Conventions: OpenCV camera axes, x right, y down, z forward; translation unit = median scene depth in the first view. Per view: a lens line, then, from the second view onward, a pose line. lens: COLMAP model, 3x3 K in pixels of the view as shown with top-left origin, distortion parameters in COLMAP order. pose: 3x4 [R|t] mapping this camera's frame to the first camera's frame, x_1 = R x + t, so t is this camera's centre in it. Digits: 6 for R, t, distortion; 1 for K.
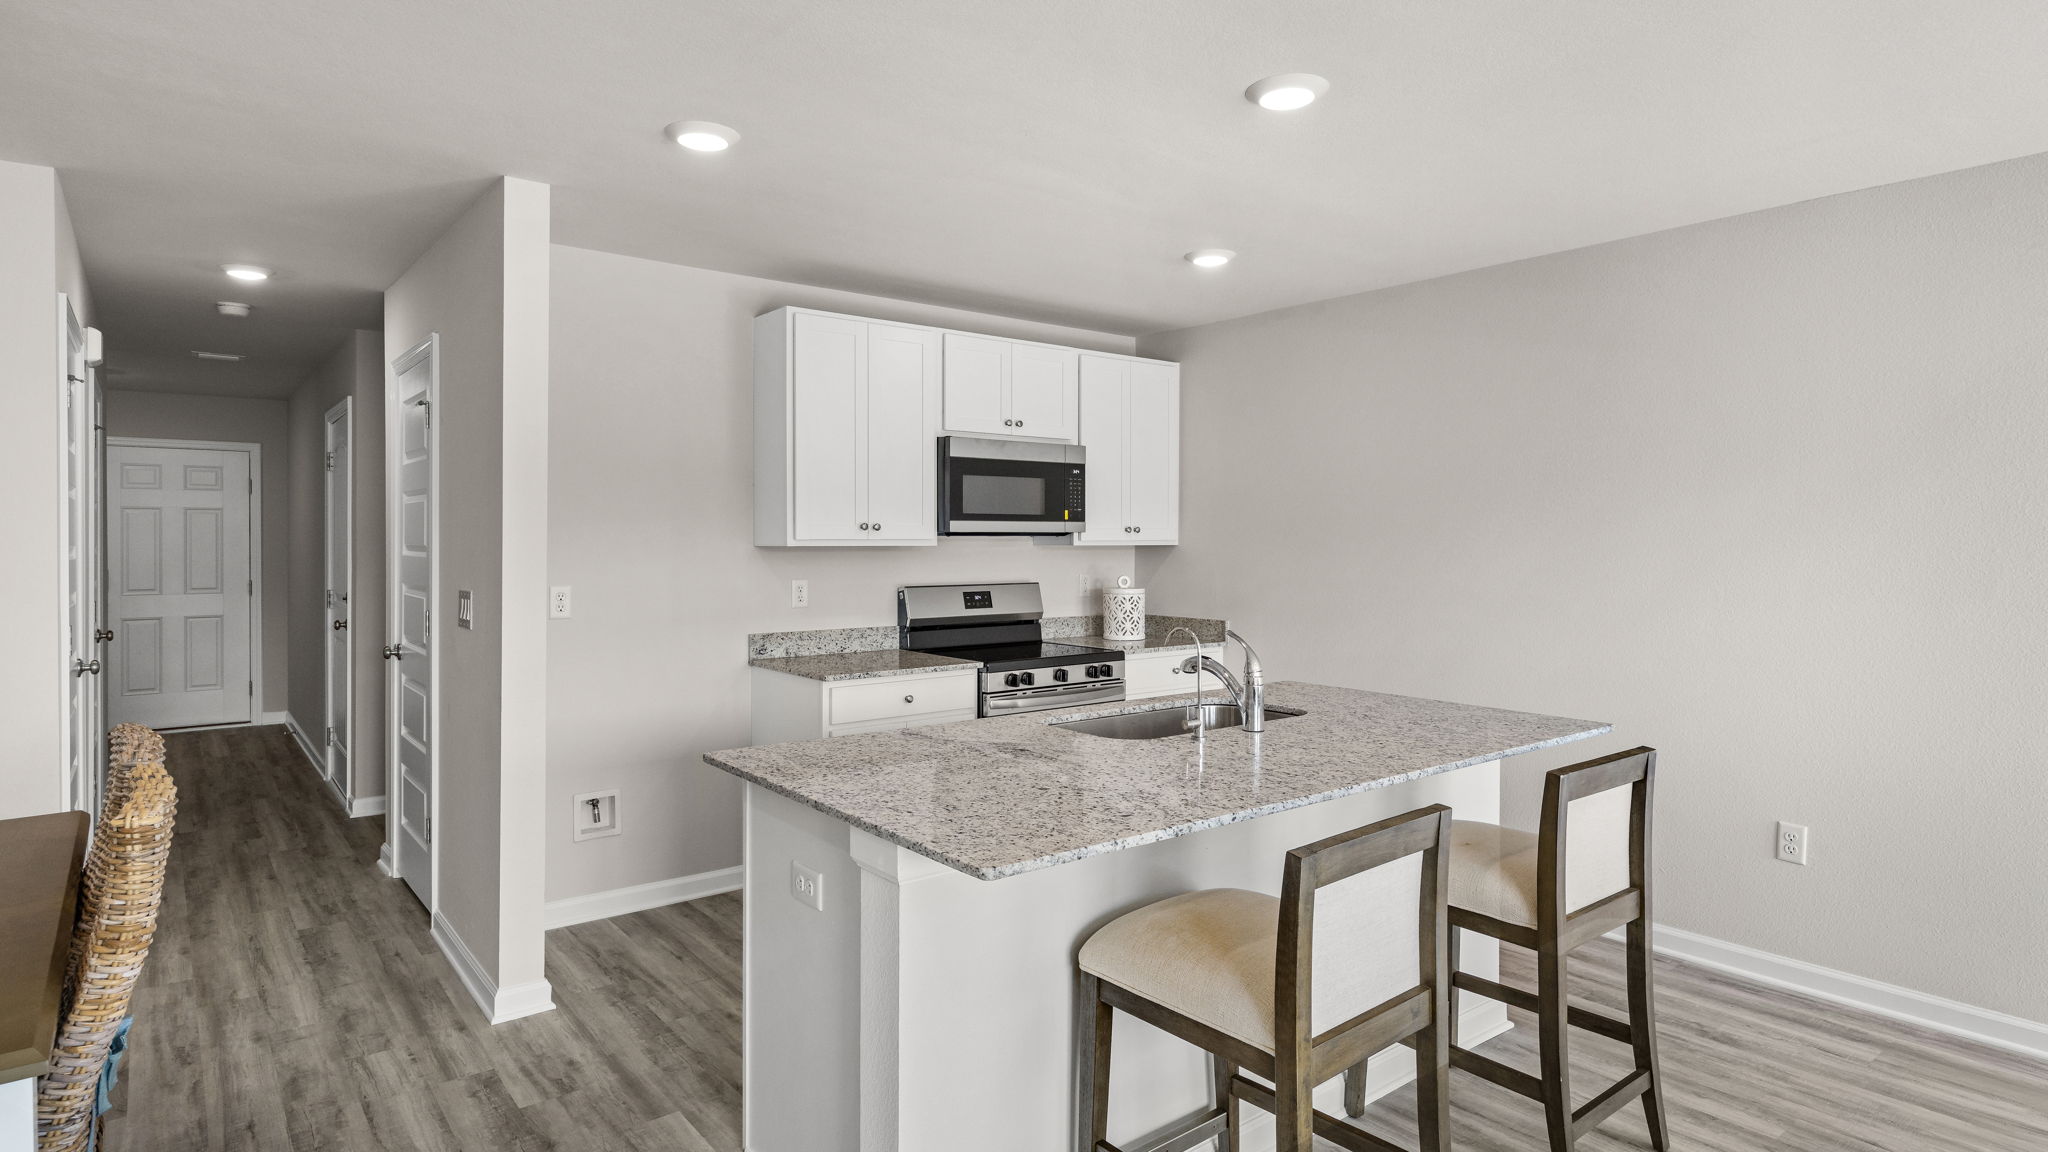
lens RADIAL K [[1080.6, 0, 1025.7], [0, 1080.6, 558.1], [0, 0, 1]] dist [0.002705, -0.000193]
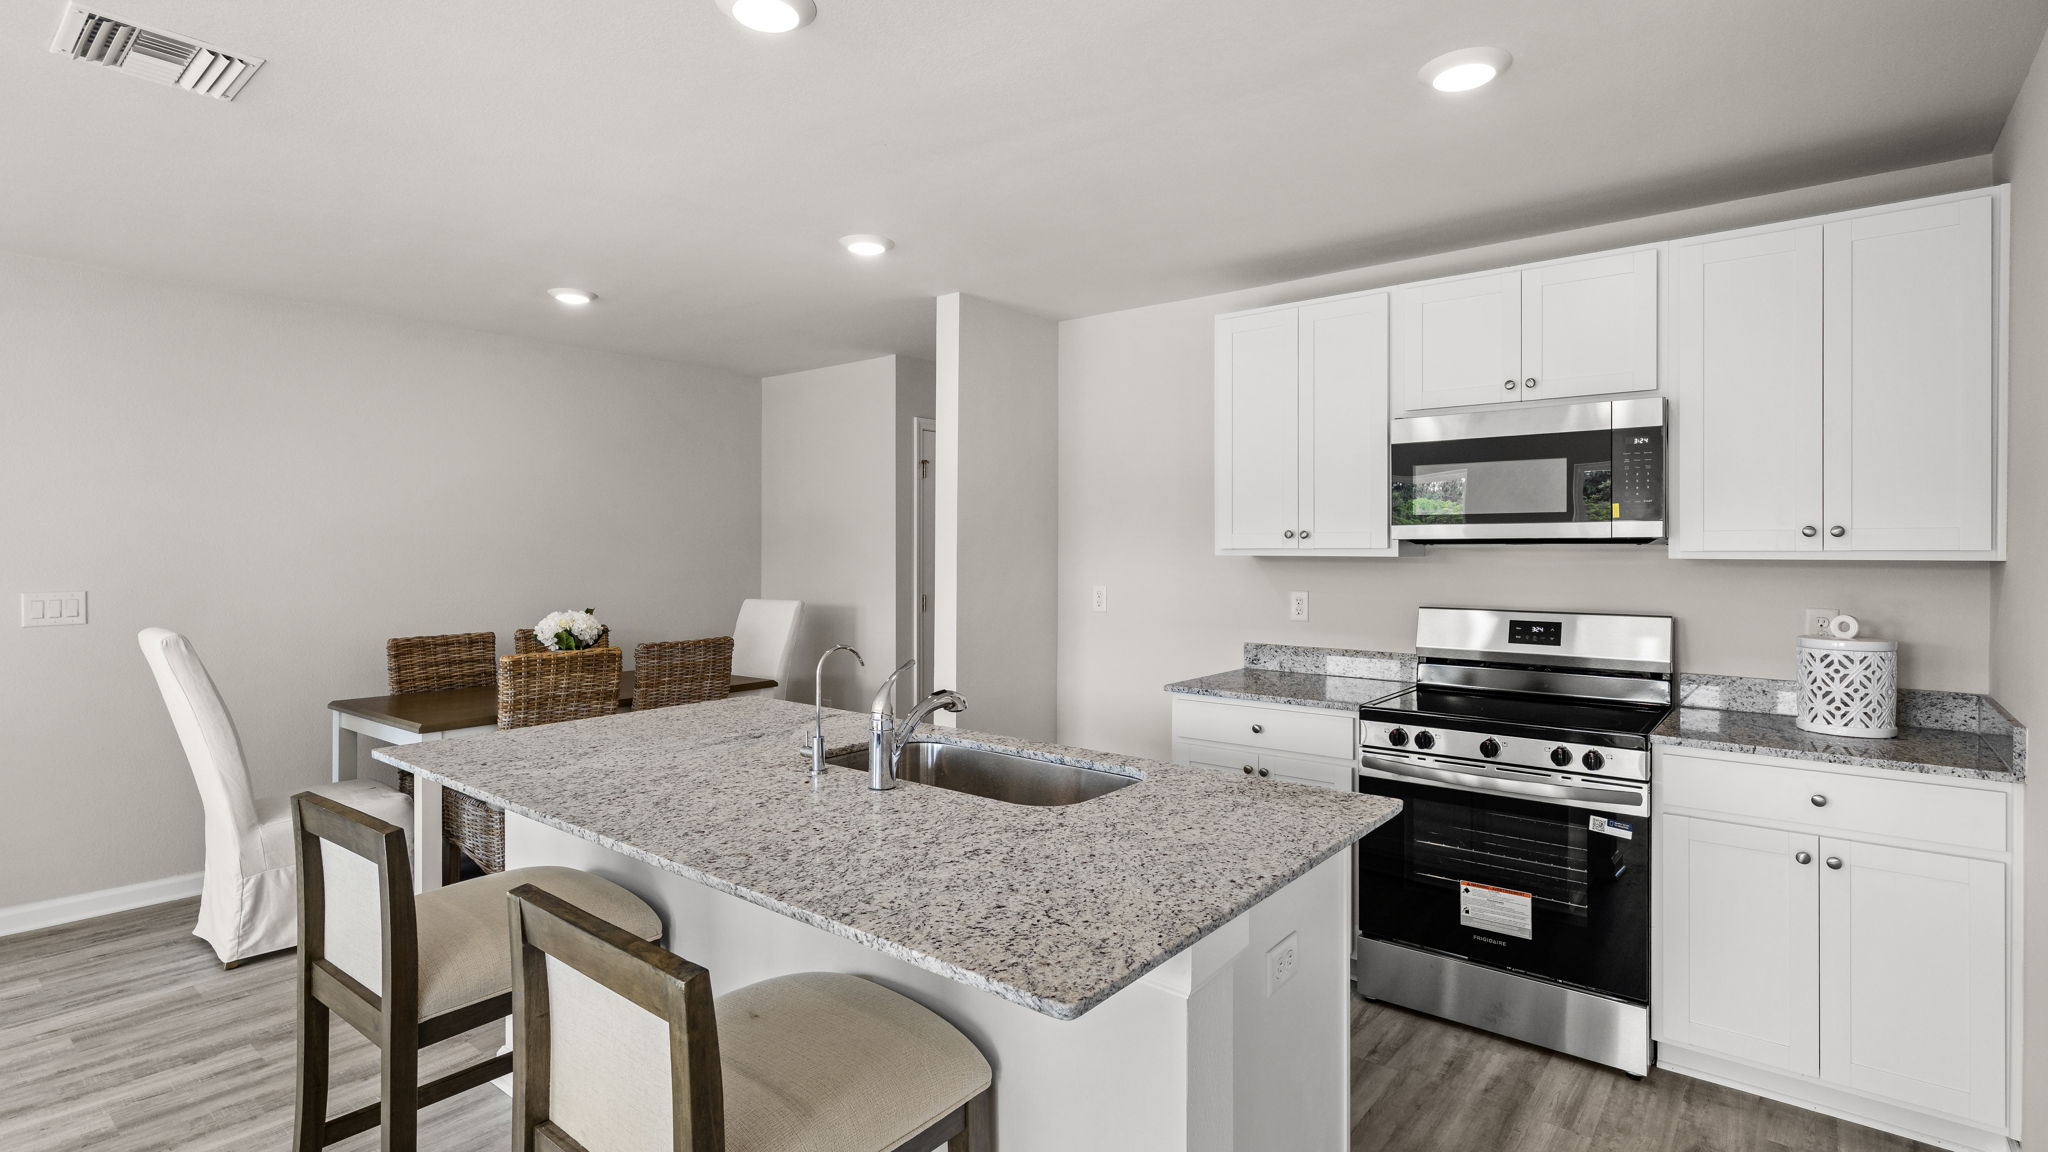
lens RADIAL K [[980.8, 0, 1019.7], [0, 980.8, 551.4], [0, 0, 1]] dist [-0.000705, 0.001791]
pose [[0.215019, 0.000846, -0.976609, 0.572903], [-0.020440, 0.999784, -0.003634, -0.006817], [0.976396, 0.020743, 0.214990, 0.576422]]
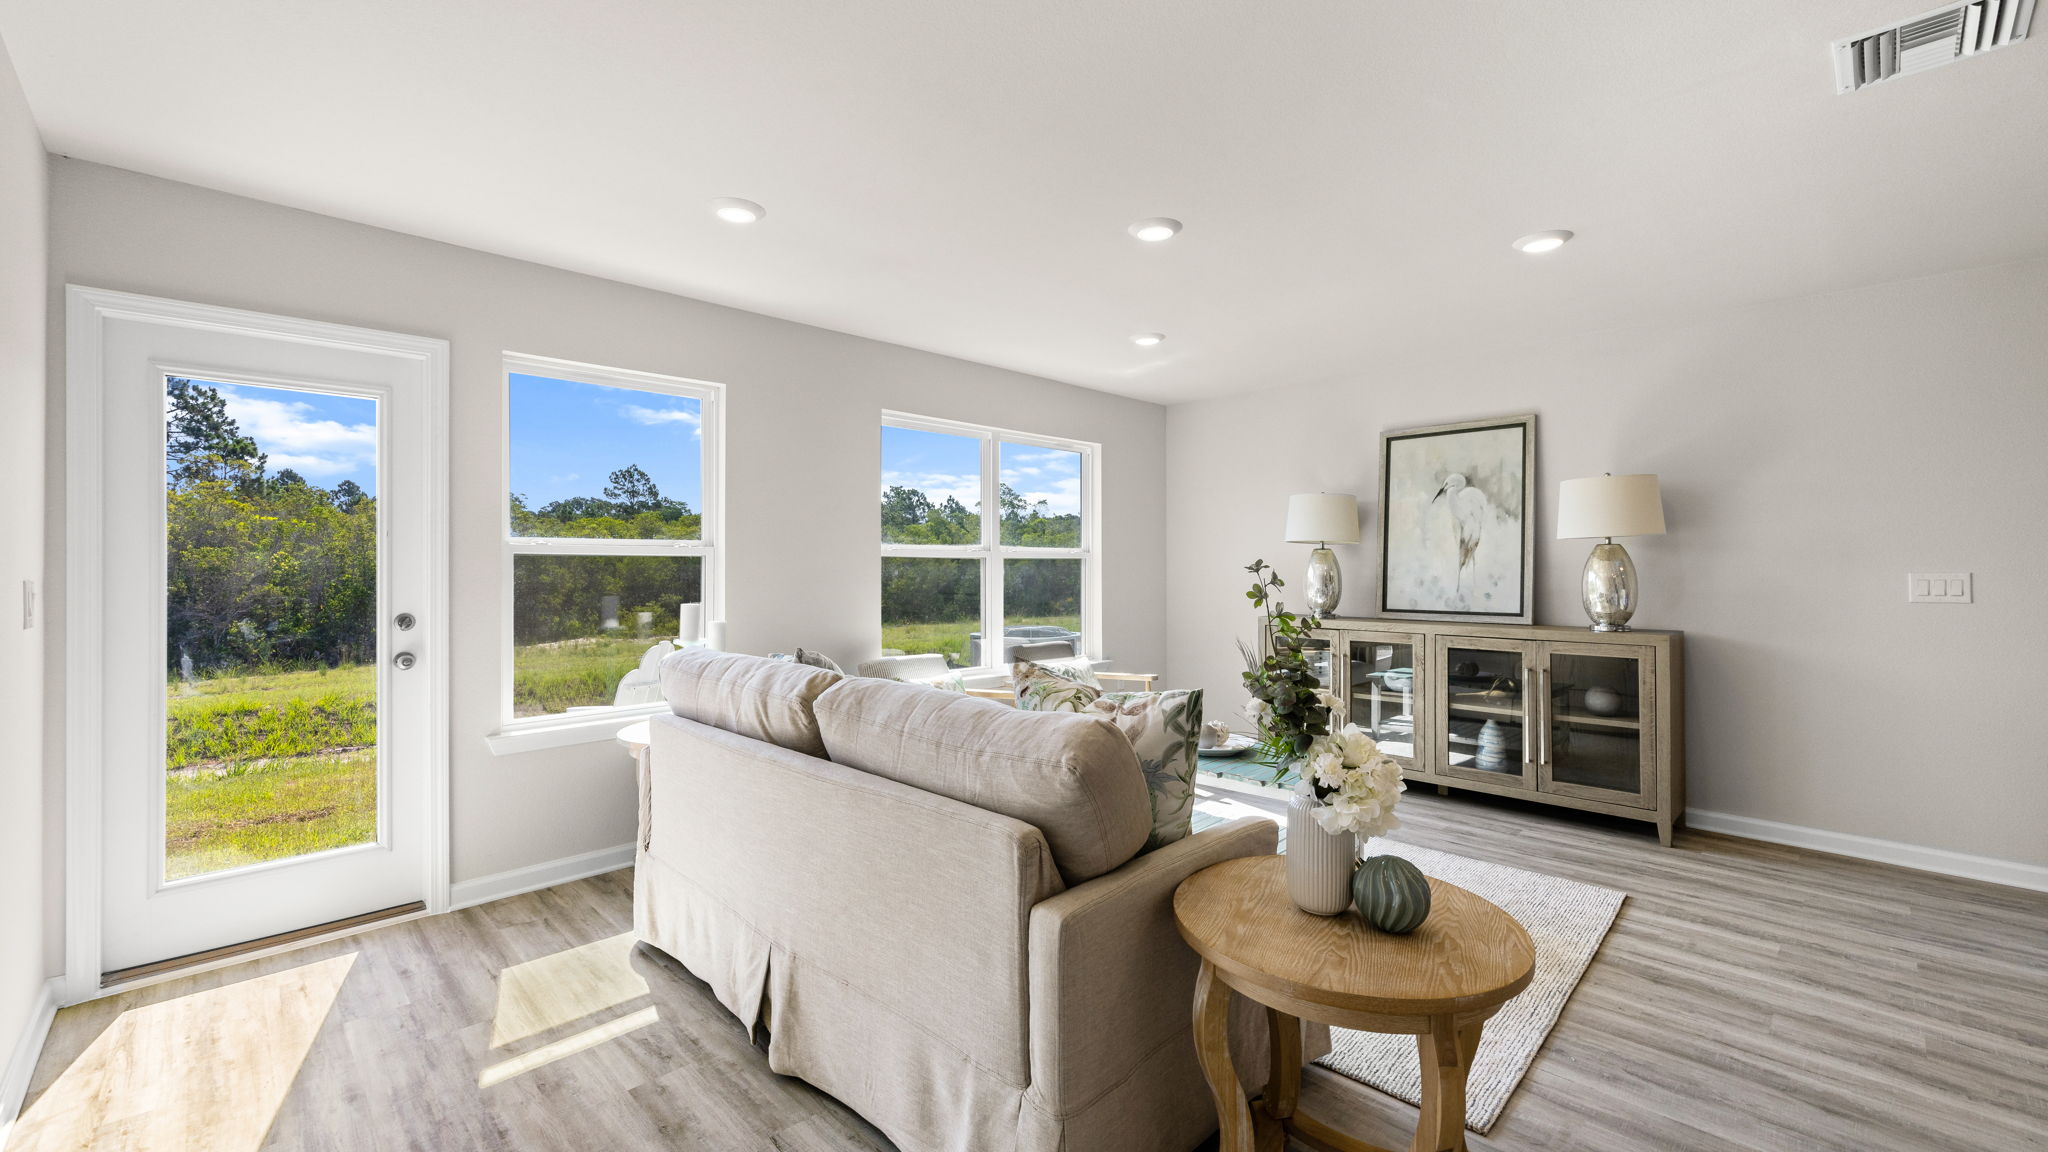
lens RADIAL K [[826.1, 0, 1027.1], [0, 826.1, 565.1], [0, 0, 1]] dist [0.005370, 0.000204]
pose [[-0.994223, 0.001331, -0.107326, 0.525273], [-0.000494, 0.999856, 0.016974, 0.020173], [0.107333, 0.016929, -0.994079, 0.642172]]
